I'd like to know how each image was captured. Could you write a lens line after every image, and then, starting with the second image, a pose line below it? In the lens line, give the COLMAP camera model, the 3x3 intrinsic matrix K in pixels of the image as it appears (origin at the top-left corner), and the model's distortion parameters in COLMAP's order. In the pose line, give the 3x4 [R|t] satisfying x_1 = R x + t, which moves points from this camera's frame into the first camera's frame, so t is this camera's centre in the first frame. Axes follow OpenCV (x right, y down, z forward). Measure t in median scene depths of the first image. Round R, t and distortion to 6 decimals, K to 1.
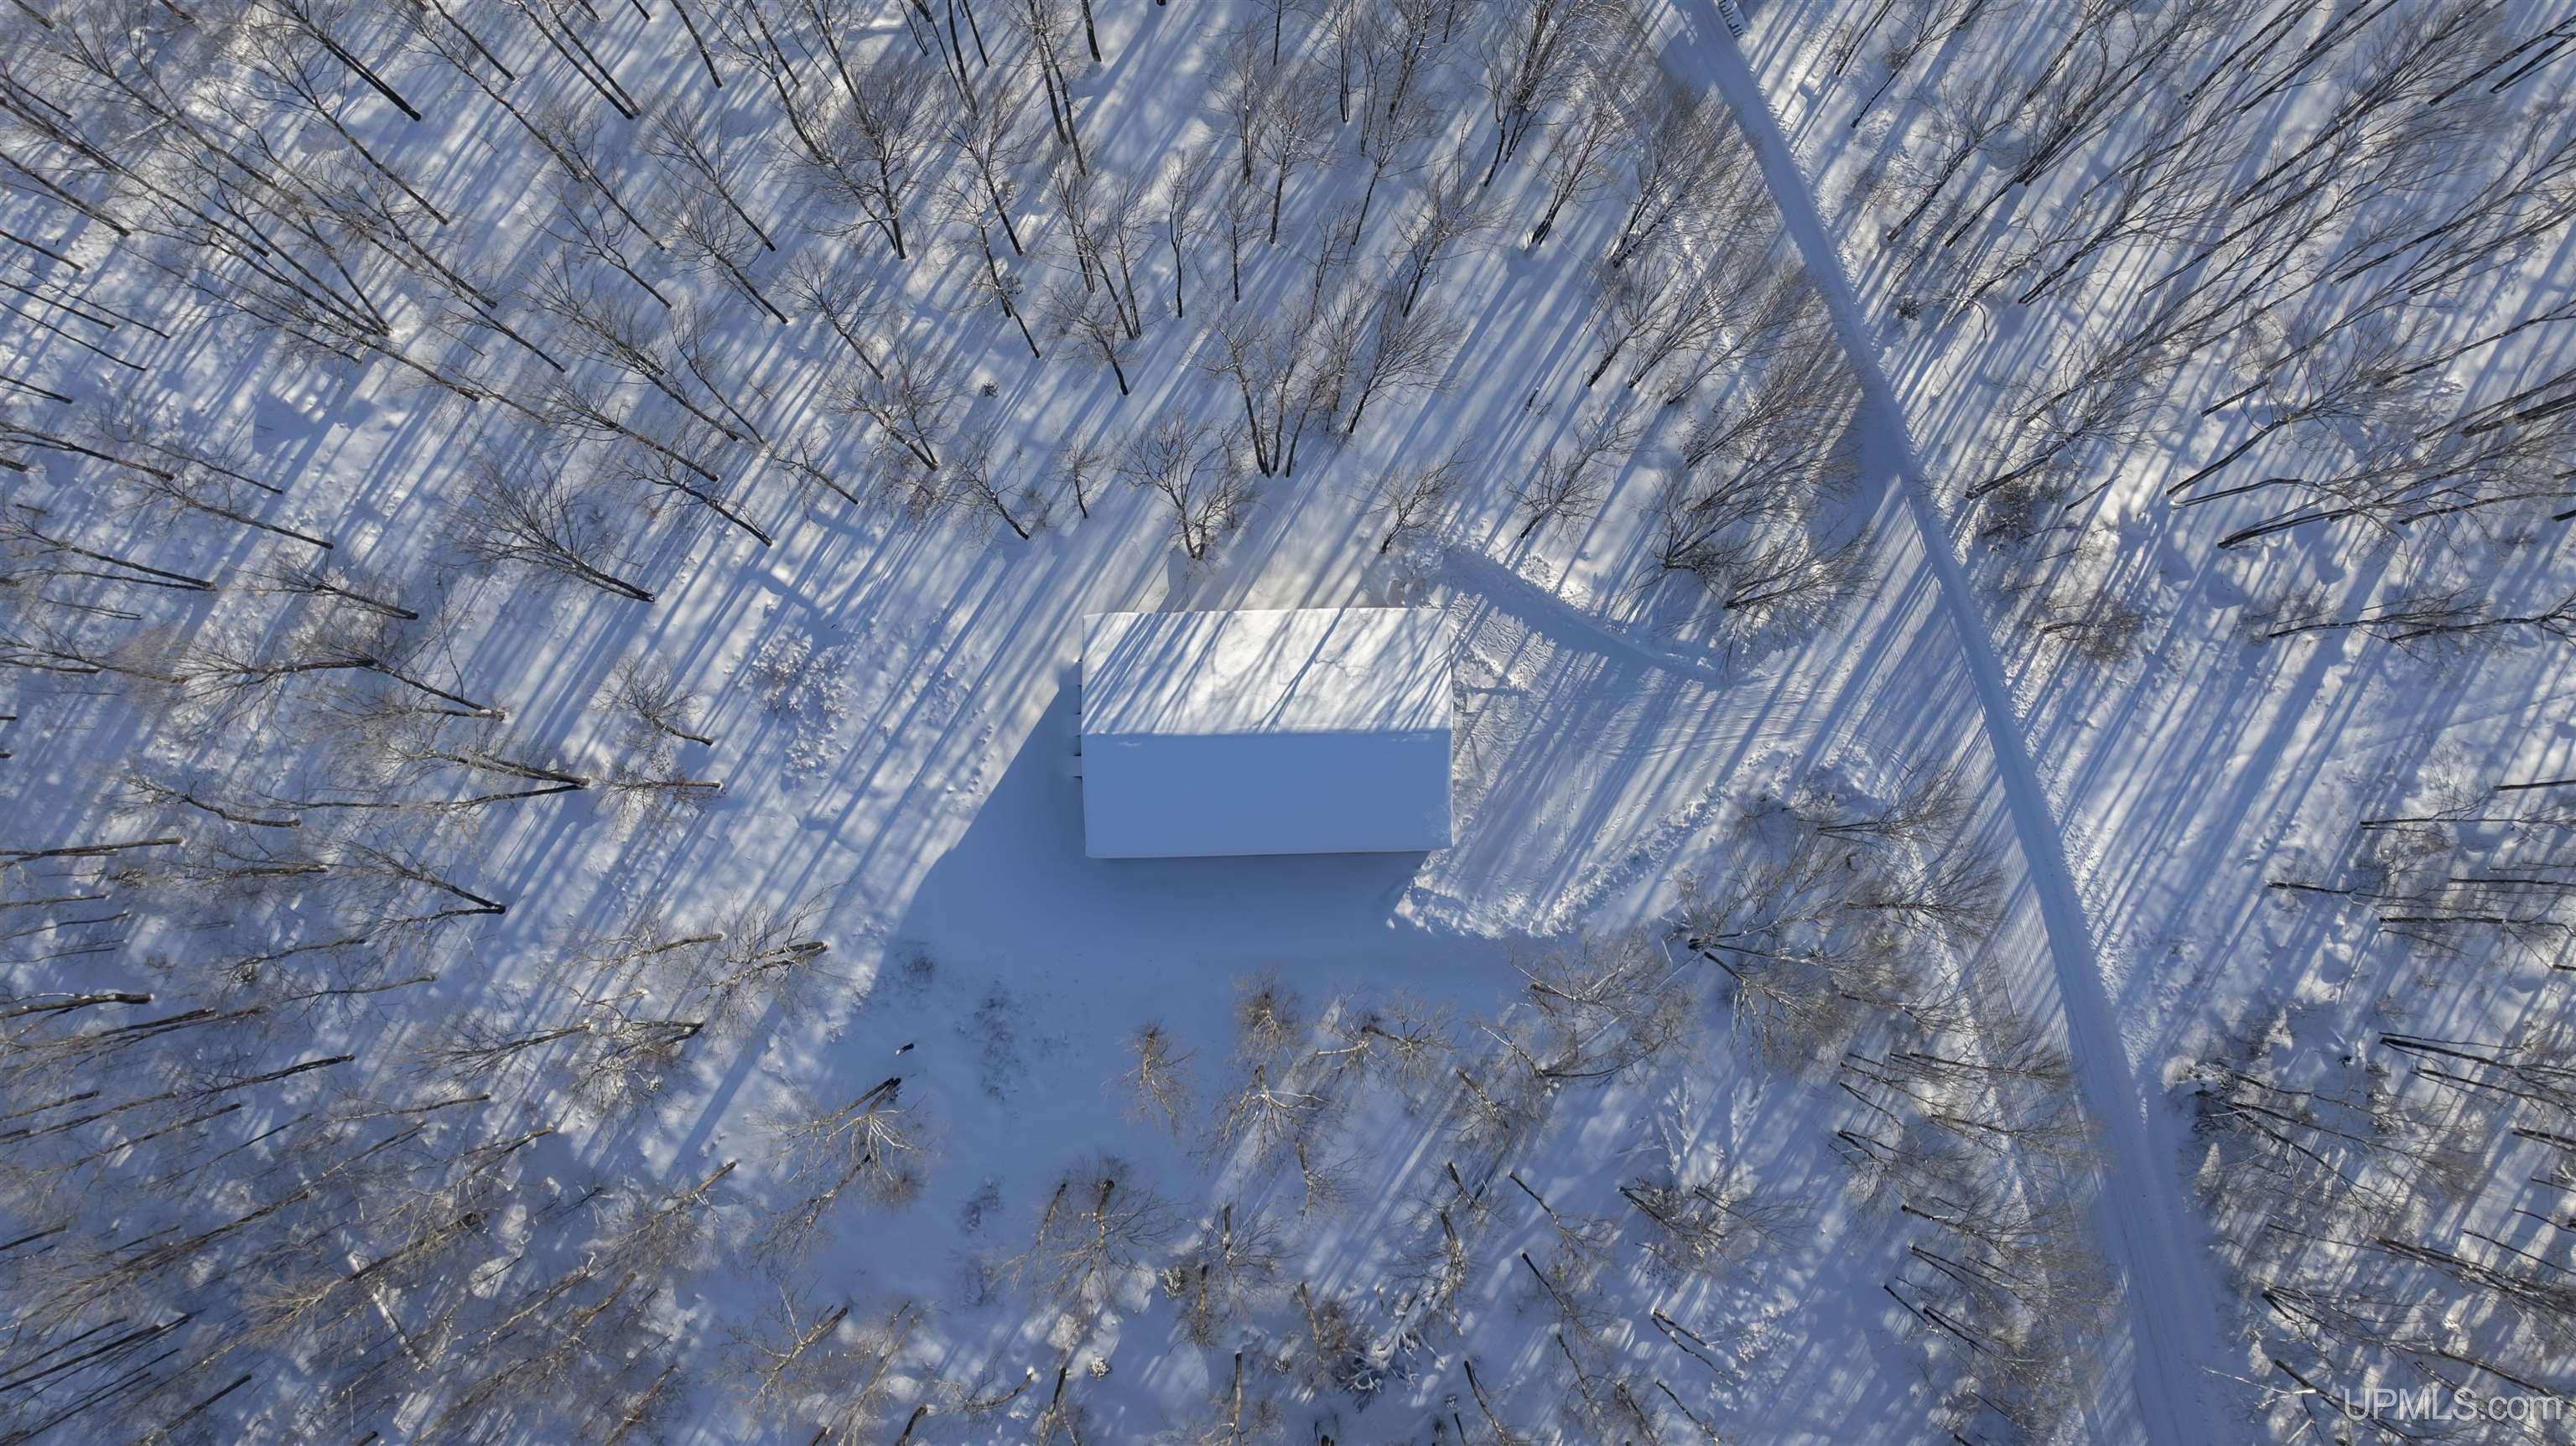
lens RADIAL K [[1779.3, 0, 1288.0], [0, 1779.3, 723.0], [0, 0, 1]] dist [-0.003233, -0.002570]
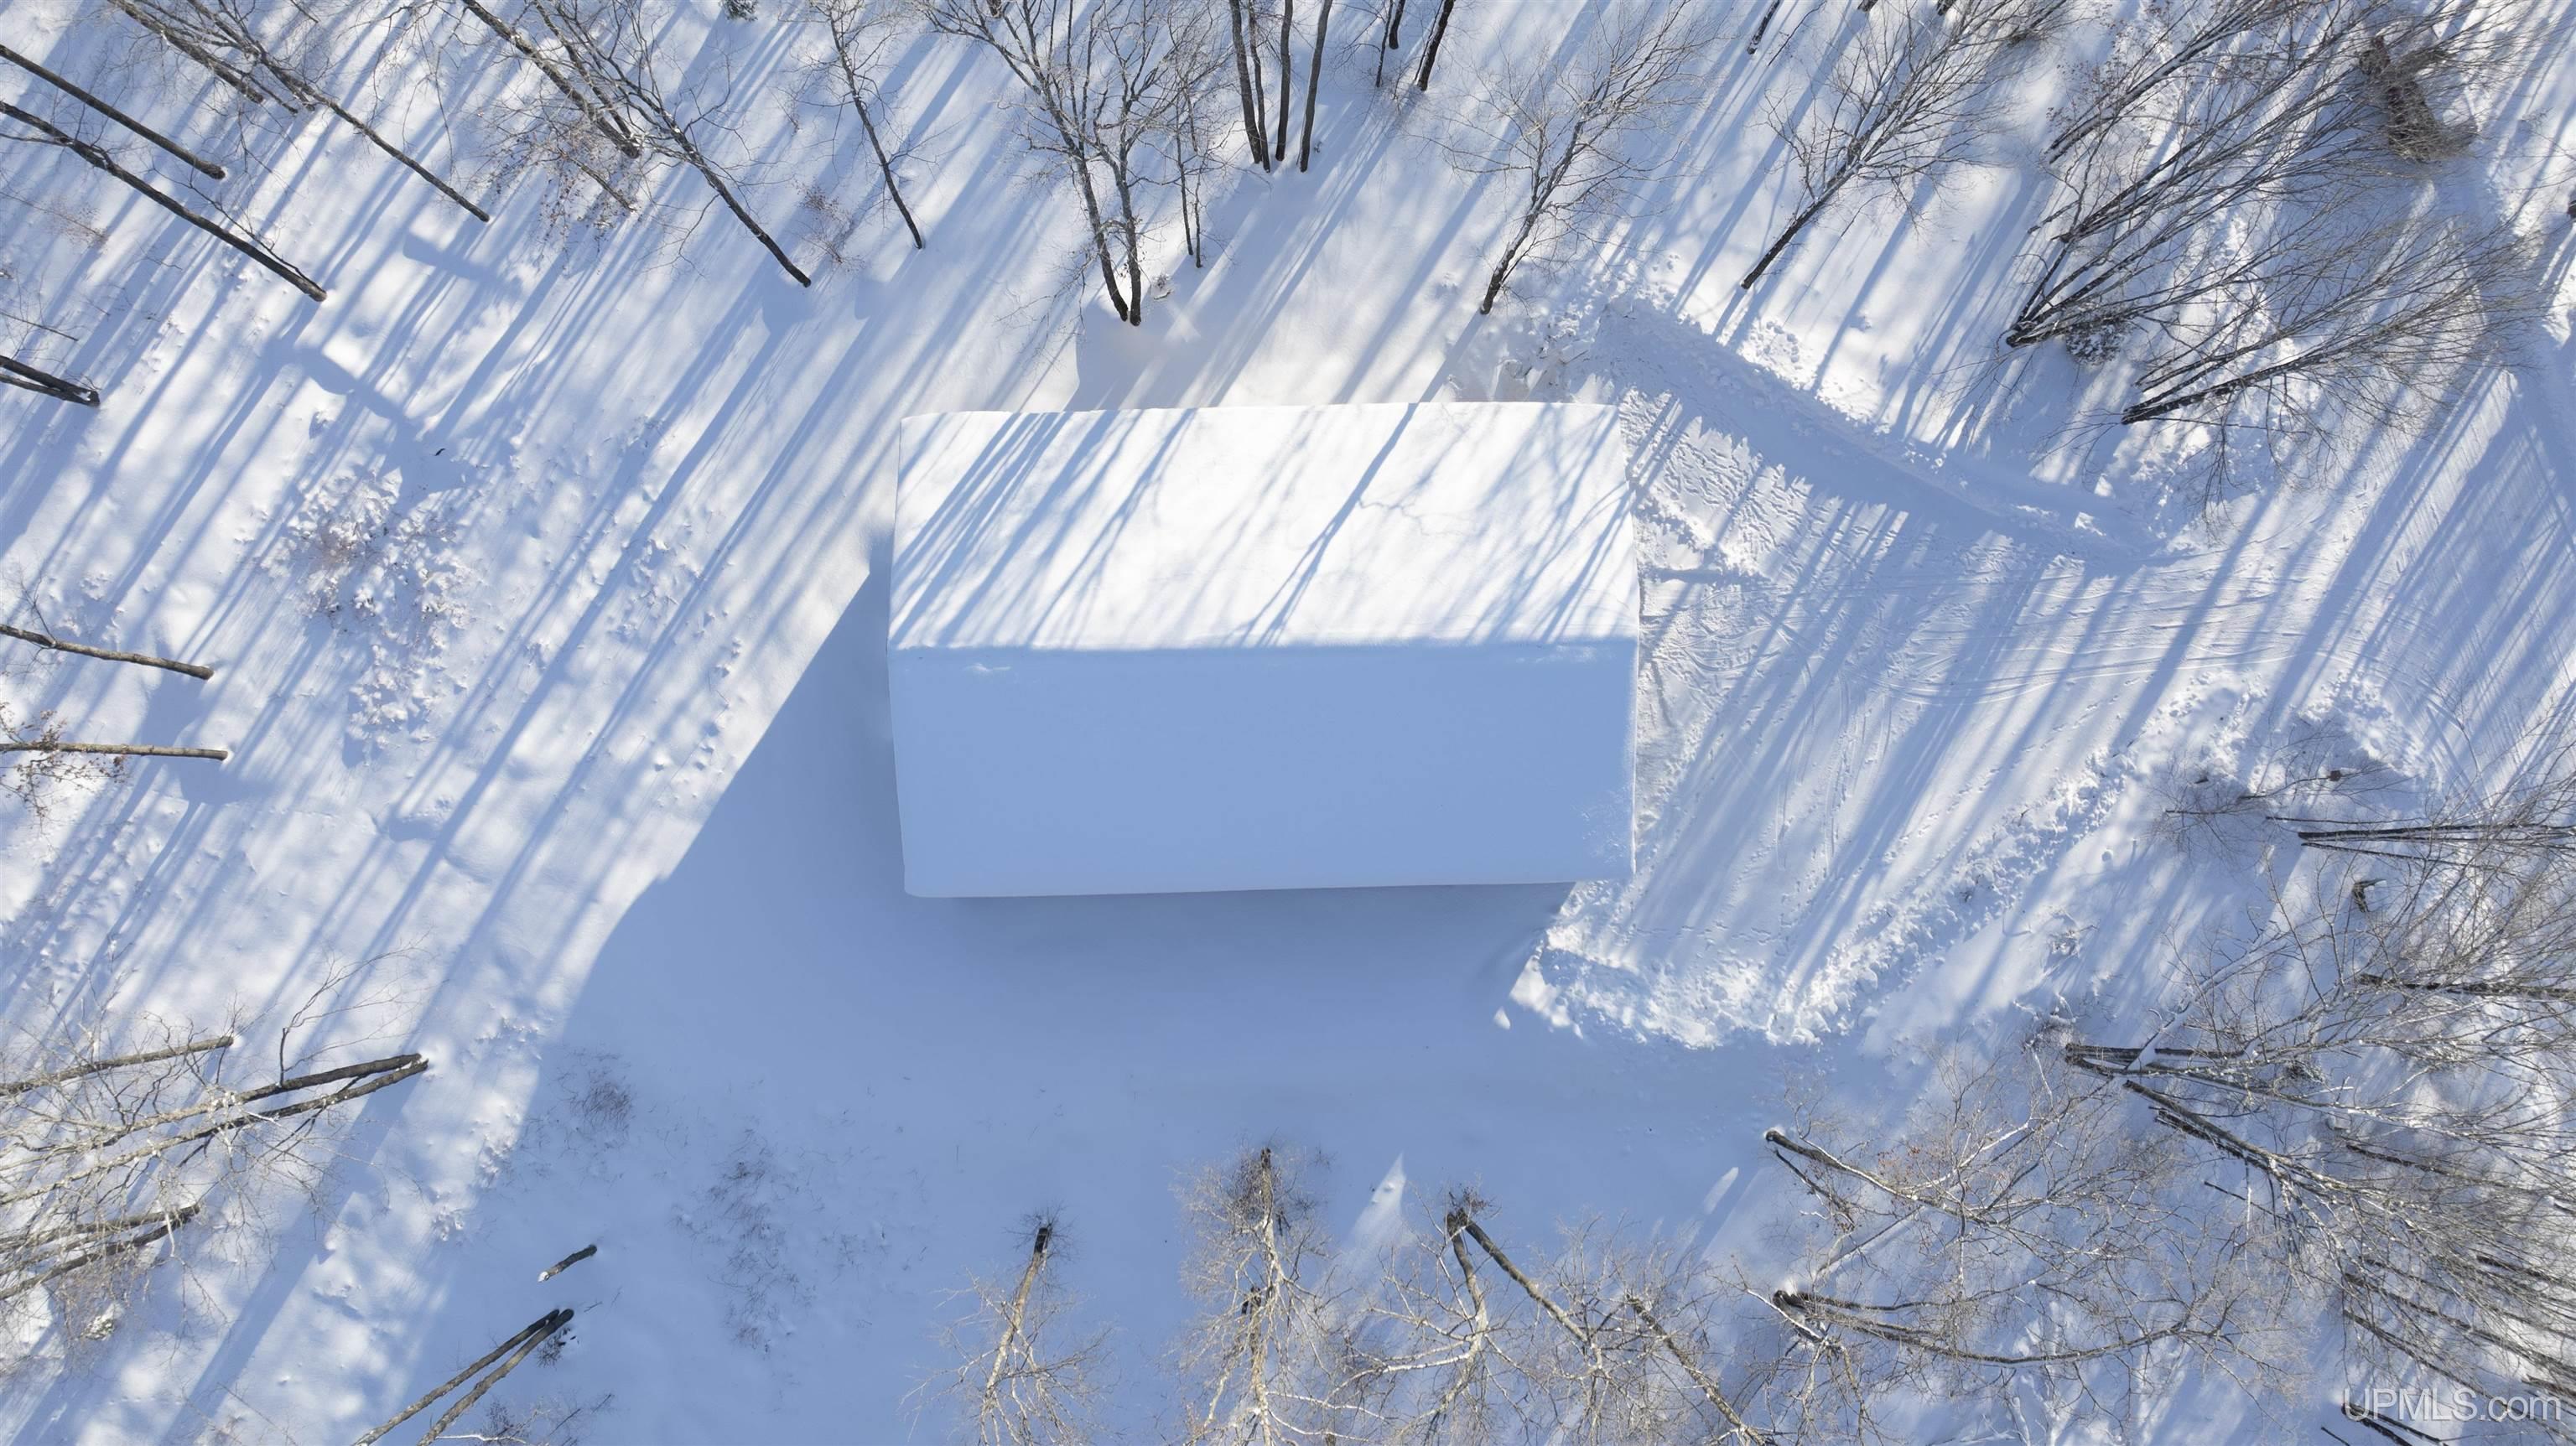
lens RADIAL K [[1779.3, 0, 1288.0], [0, 1779.3, 723.0], [0, 0, 1]] dist [-0.003233, -0.002570]
pose [[0.999973, -0.001228, -0.007292, -0.001443], [0.001323, 0.999914, 0.013020, 0.018956], [0.007276, -0.013029, 0.999889, 0.475253]]
